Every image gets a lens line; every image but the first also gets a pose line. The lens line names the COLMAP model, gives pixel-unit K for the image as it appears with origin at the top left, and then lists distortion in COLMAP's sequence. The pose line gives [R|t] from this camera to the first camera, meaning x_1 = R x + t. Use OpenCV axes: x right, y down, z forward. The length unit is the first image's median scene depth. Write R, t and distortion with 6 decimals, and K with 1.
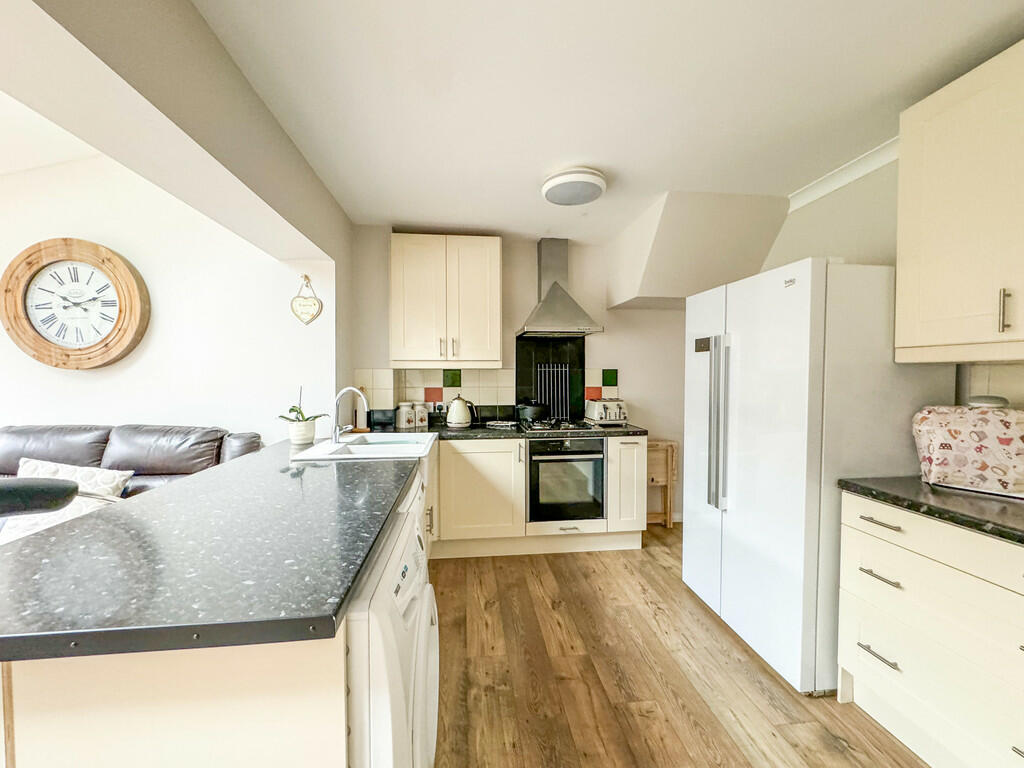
lens RADIAL K [[416.3, 0, 512.0], [0, 416.3, 384.0], [0, 0, 1]] dist [-0.003666, 0.000426]
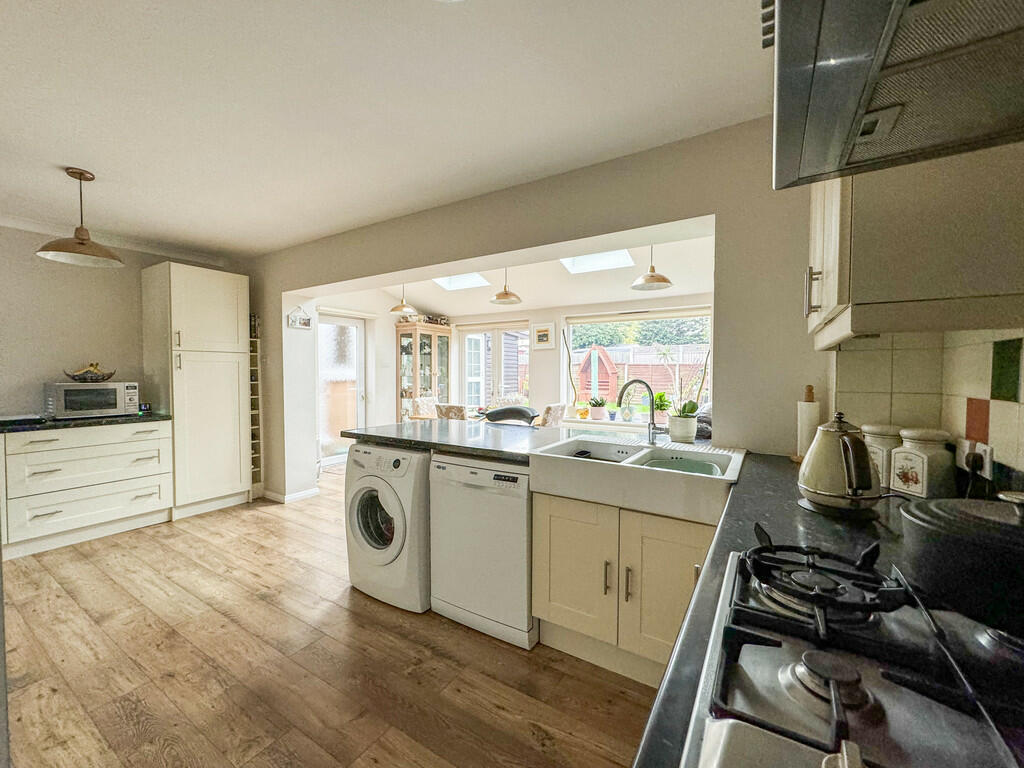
lens RADIAL K [[416.3, 0, 512.0], [0, 416.3, 384.0], [0, 0, 1]] dist [-0.003666, 0.000426]
pose [[-0.622371, 0.021306, -0.782432, 0.430894], [-0.022020, 0.998757, 0.044712, -0.014564], [0.782412, 0.045057, -0.621129, 1.286020]]
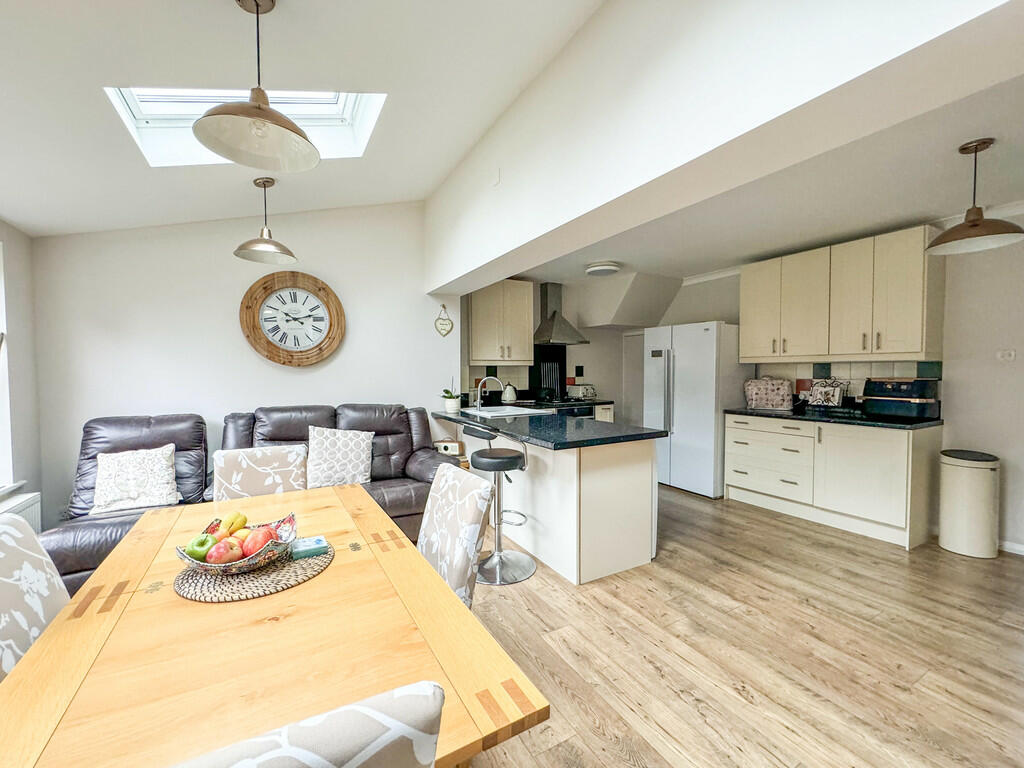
lens RADIAL K [[427.1, 0, 512.0], [0, 427.1, 384.0], [0, 0, 1]] dist [-0.001587, -0.000043]
pose [[0.919431, -0.017141, 0.392877, -0.948382], [0.014661, 0.999849, 0.009312, 0.021333], [-0.392978, -0.002802, 0.919544, -0.586781]]
